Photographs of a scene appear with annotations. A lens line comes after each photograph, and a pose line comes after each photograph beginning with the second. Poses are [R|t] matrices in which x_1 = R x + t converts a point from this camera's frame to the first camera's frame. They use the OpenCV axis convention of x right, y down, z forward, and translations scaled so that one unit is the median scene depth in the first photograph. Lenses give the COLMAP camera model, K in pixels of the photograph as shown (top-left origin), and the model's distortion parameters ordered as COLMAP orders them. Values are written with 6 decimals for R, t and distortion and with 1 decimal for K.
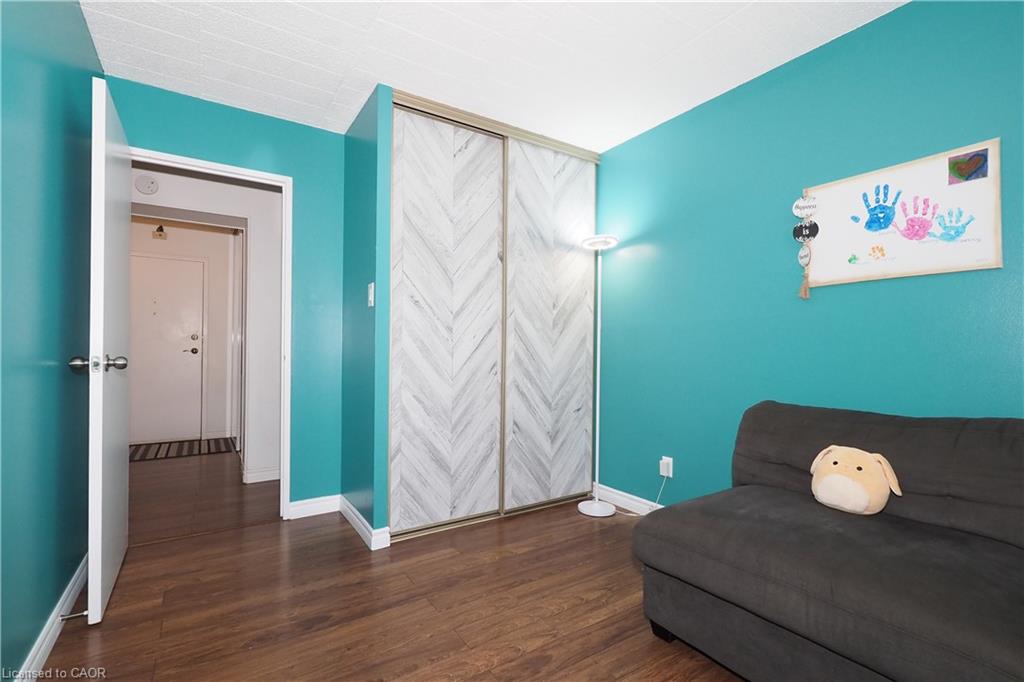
lens RADIAL K [[449.3, 0, 490.3], [0, 449.3, 344.9], [0, 0, 1]] dist [0.000545, 0.000209]
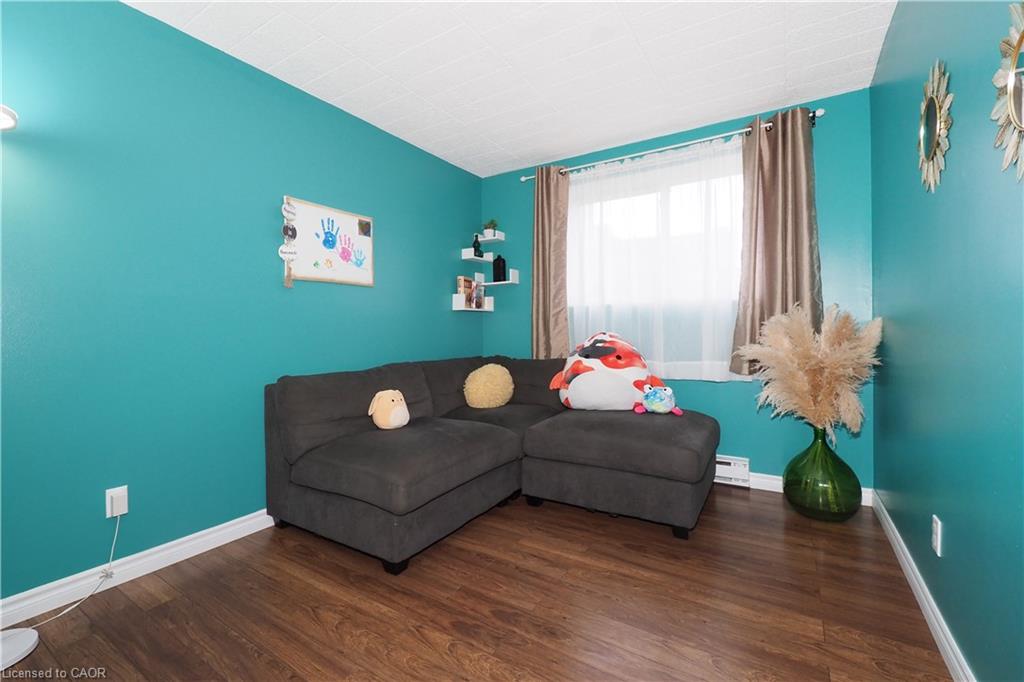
lens RADIAL K [[449.3, 0, 510.3], [0, 449.3, 336.5], [0, 0, 1]] dist [0.000545, 0.000209]
pose [[-0.437714, -0.014491, 0.898998, -0.727248], [-0.000473, 0.999874, 0.015887, 0.008271], [-0.899114, 0.006529, -0.437665, 1.129324]]
